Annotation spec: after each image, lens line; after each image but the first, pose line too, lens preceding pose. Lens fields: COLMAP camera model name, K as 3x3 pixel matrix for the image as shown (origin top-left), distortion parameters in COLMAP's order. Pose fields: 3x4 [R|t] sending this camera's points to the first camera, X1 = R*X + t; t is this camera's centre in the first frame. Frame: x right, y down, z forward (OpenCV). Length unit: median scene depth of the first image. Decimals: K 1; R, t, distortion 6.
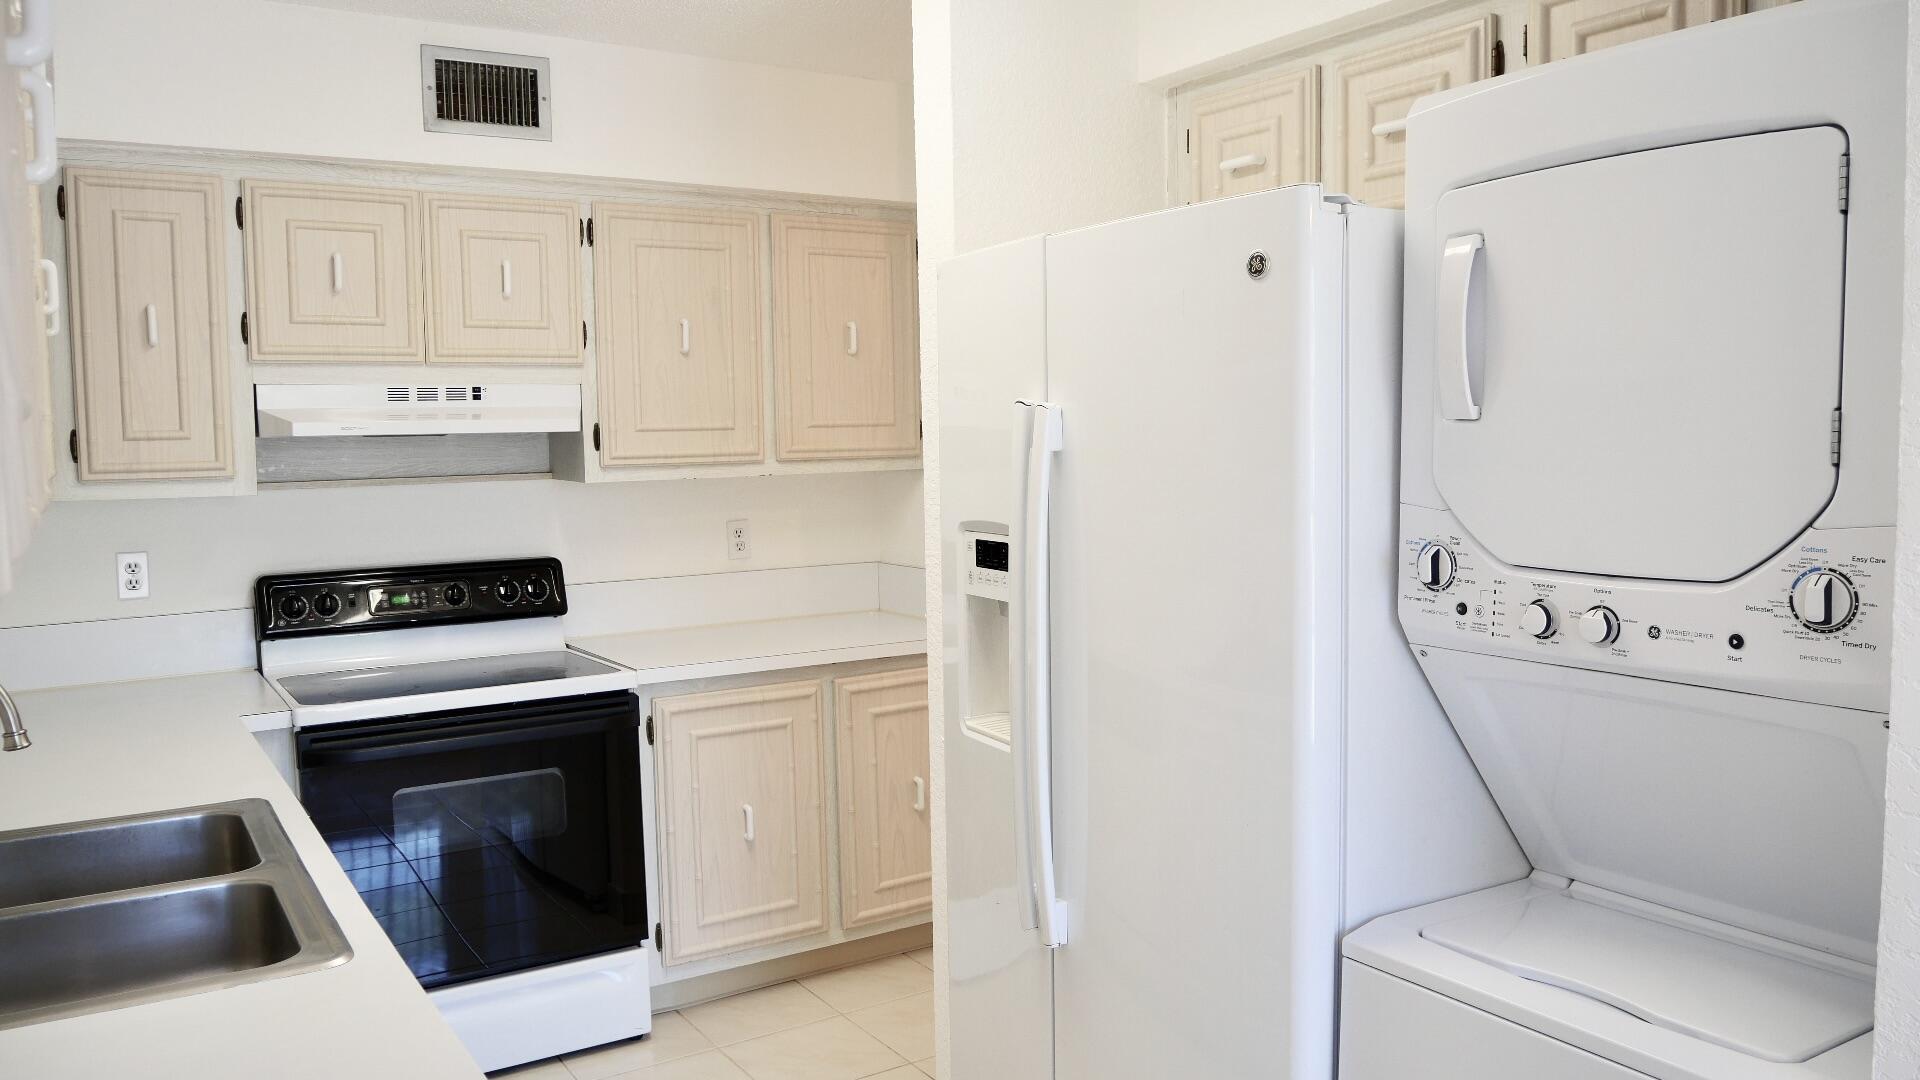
lens RADIAL K [[1410.8, 0, 960.0], [0, 1410.8, 540.0], [0, 0, 1]] dist [-0.064823, 0.010982]
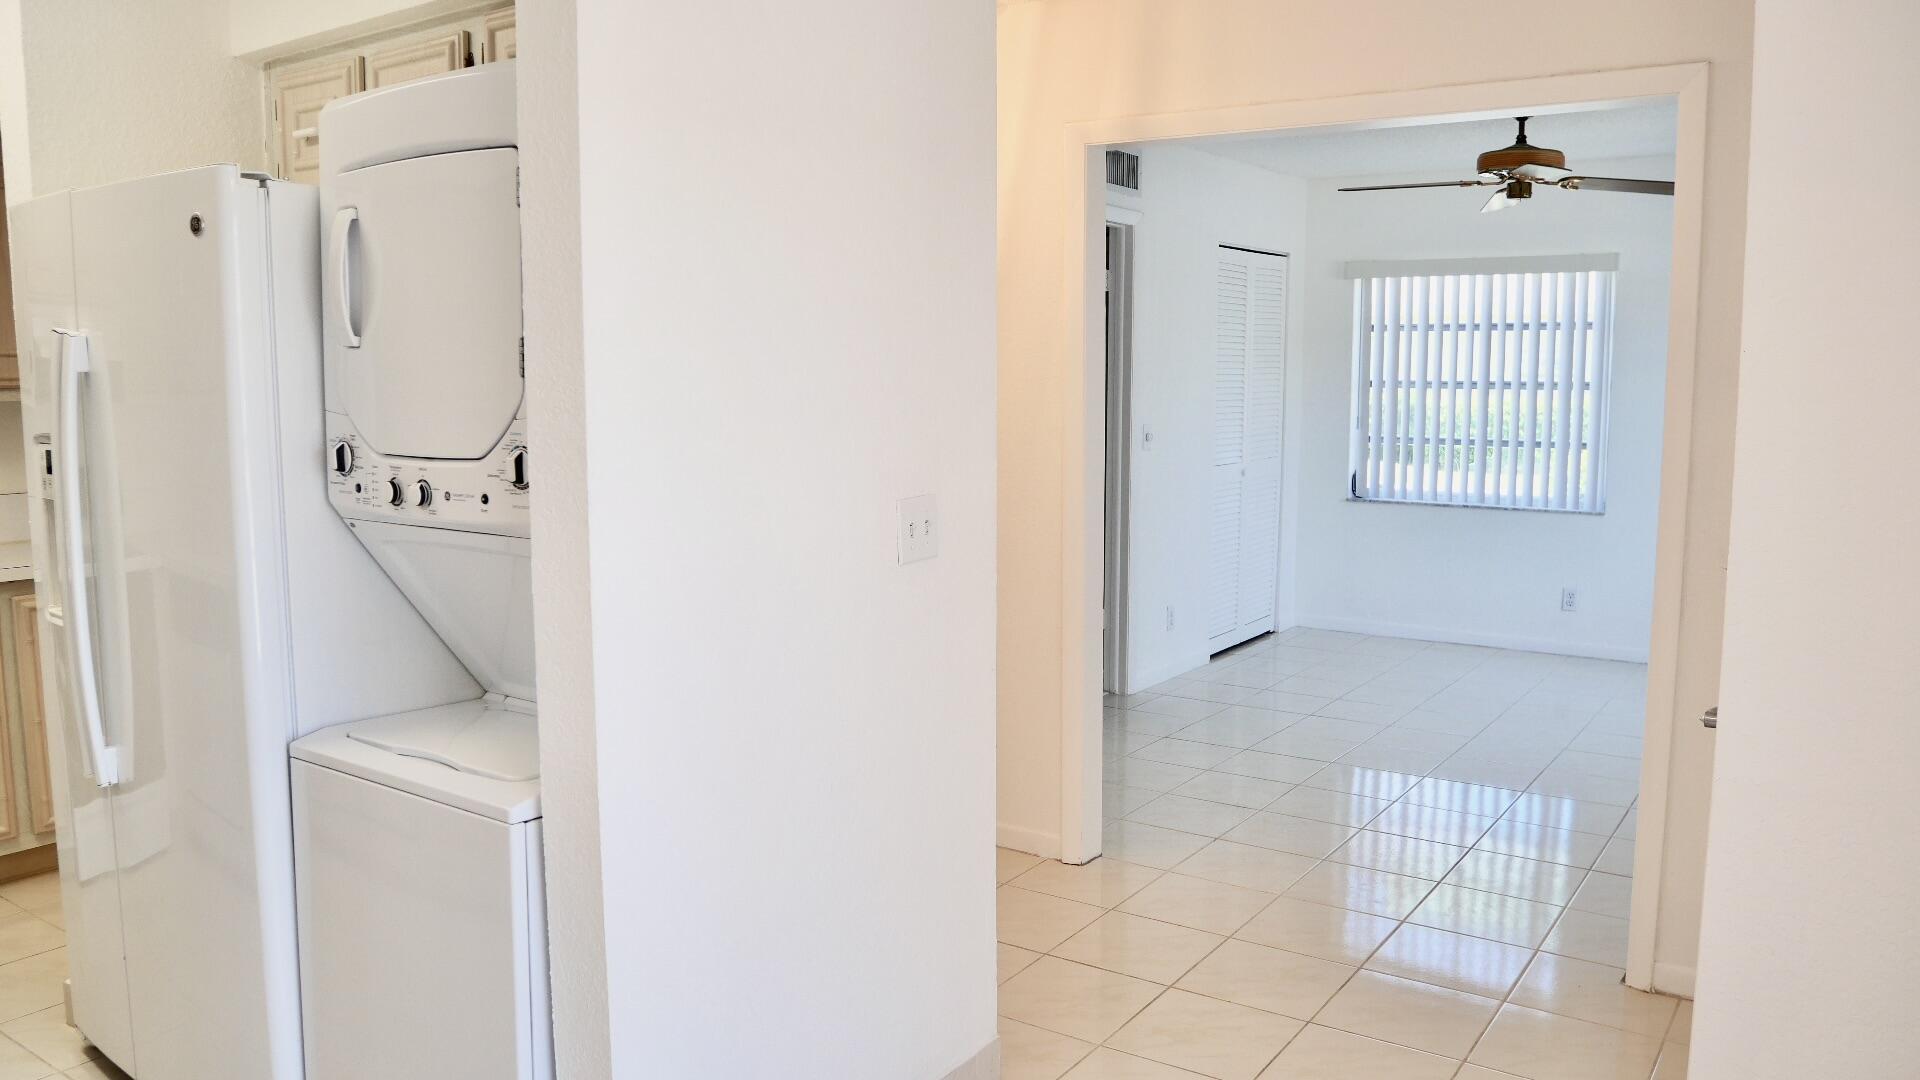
lens RADIAL K [[1410.8, 0, 960.0], [0, 1410.8, 540.0], [0, 0, 1]] dist [-0.064823, 0.010982]
pose [[0.923481, -0.028053, 0.382617, 0.367488], [0.013207, 0.999056, 0.041374, 0.049776], [-0.383416, -0.033155, 0.922980, -0.445938]]
